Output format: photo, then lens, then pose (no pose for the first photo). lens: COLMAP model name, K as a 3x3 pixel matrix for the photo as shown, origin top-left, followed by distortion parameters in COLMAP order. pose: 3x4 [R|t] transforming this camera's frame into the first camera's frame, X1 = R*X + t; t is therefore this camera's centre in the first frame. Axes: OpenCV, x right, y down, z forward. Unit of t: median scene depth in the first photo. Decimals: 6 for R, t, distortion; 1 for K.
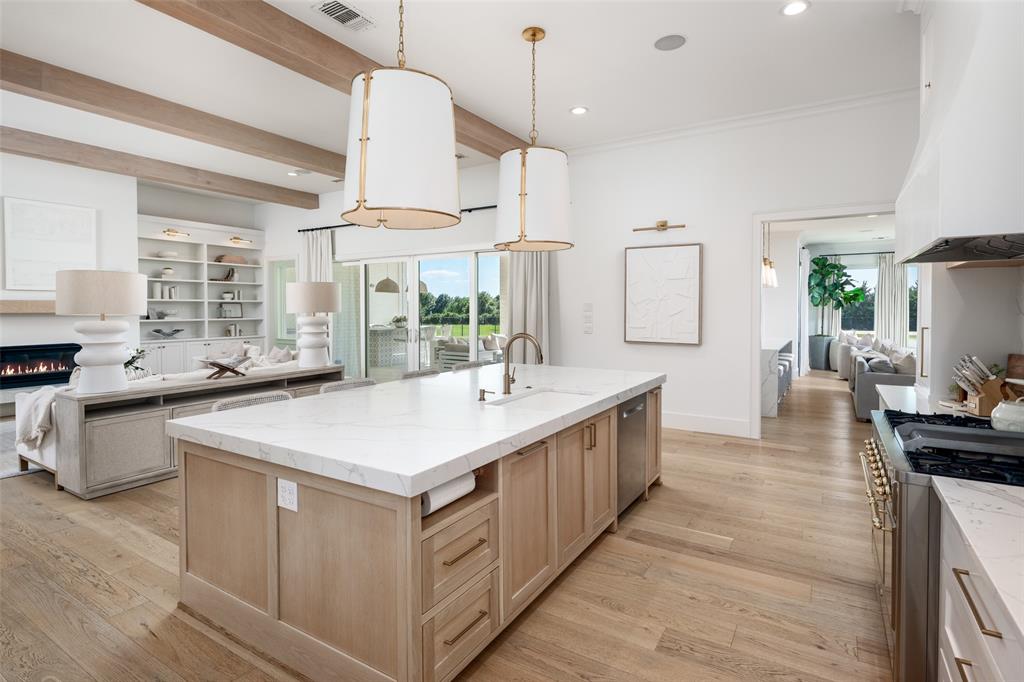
lens RADIAL K [[511.4, 0, 511.0], [0, 511.4, 320.9], [0, 0, 1]] dist [0.000431, 0.000046]
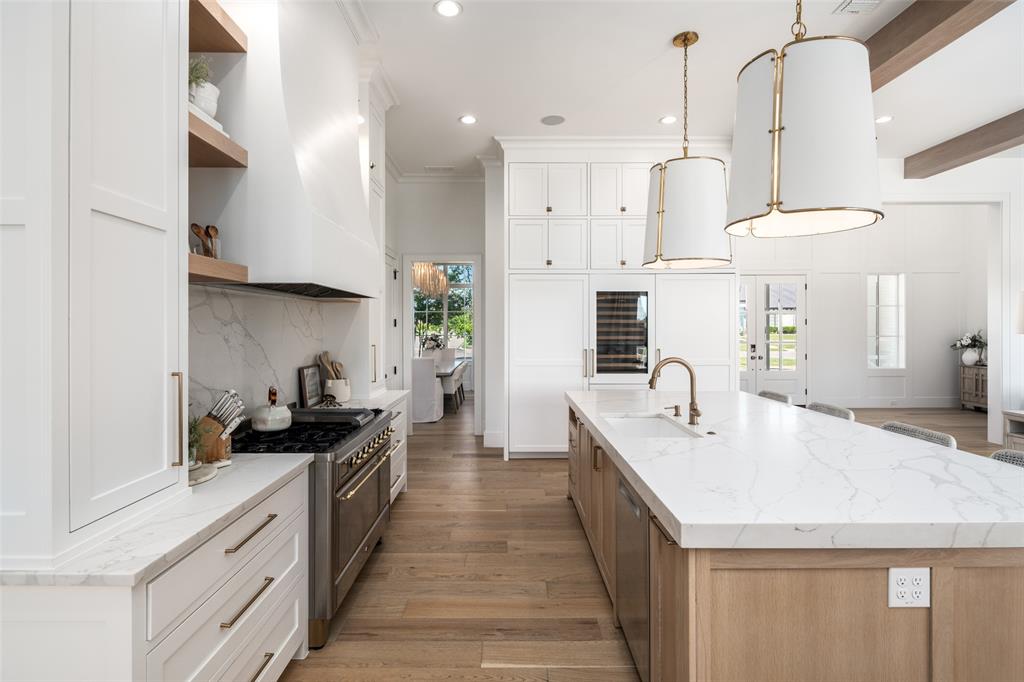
lens RADIAL K [[511.4, 0, 511.0], [0, 511.4, 320.9], [0, 0, 1]] dist [0.000431, 0.000046]
pose [[-0.844761, -0.001887, -0.535141, 0.919446], [-0.013460, 0.999752, 0.017723, -0.083571], [0.534975, 0.022174, -0.844577, 1.895275]]
